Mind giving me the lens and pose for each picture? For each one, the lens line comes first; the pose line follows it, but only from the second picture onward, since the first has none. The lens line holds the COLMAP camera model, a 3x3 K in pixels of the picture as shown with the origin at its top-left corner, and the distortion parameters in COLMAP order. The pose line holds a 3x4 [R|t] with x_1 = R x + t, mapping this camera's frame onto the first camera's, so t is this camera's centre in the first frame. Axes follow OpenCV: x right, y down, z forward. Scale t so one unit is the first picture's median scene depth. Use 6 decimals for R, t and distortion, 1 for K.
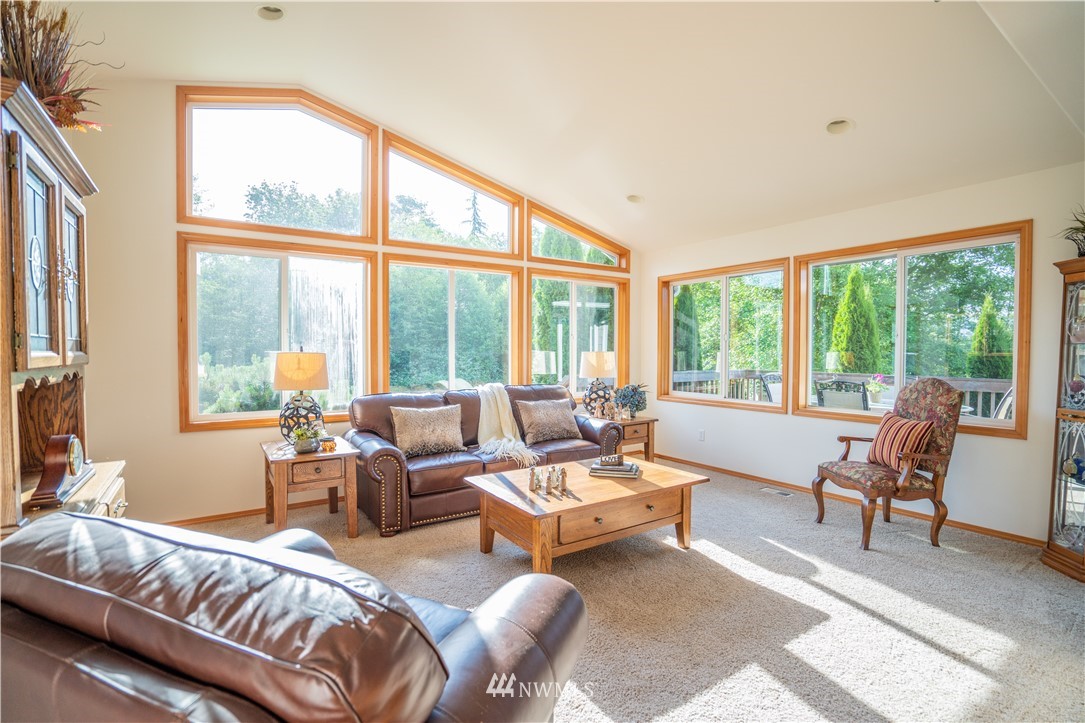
lens RADIAL K [[492.8, 0, 533.5], [0, 492.8, 362.9], [0, 0, 1]] dist [-0.024565, 0.002050]
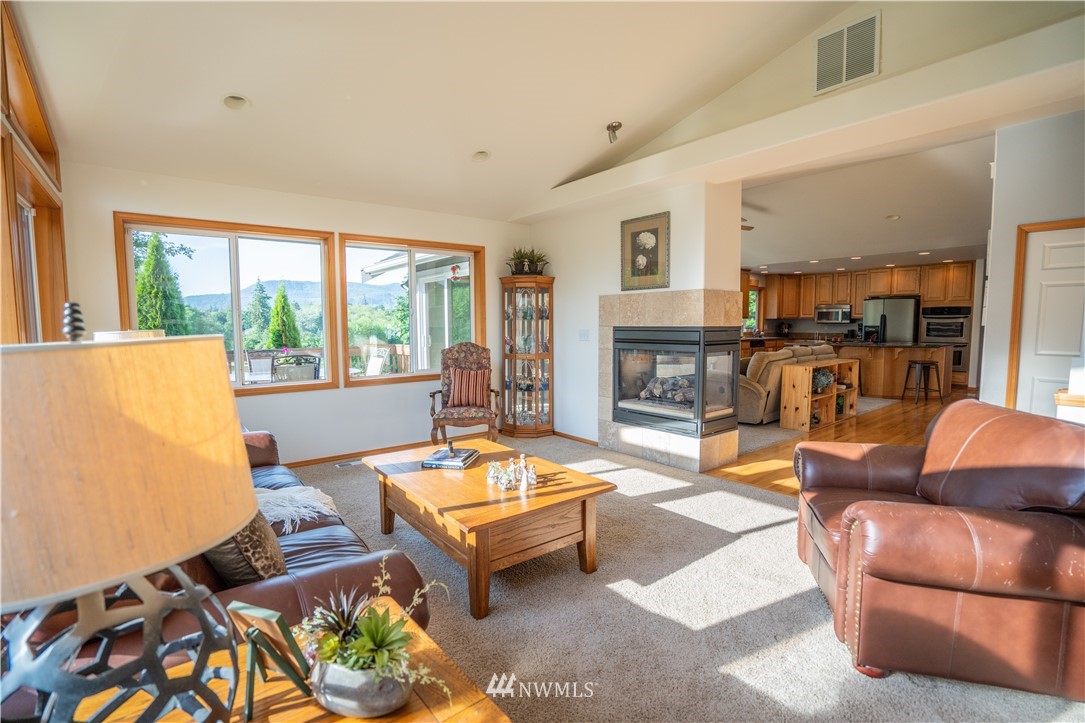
lens RADIAL K [[492.8, 0, 534.3], [0, 492.8, 361.0], [0, 0, 1]] dist [-0.024565, 0.002050]
pose [[-0.078336, -0.070363, 0.994441, -0.892326], [0.029680, 0.996899, 0.072875, -0.023058], [-0.996485, 0.035224, -0.076005, 1.129480]]
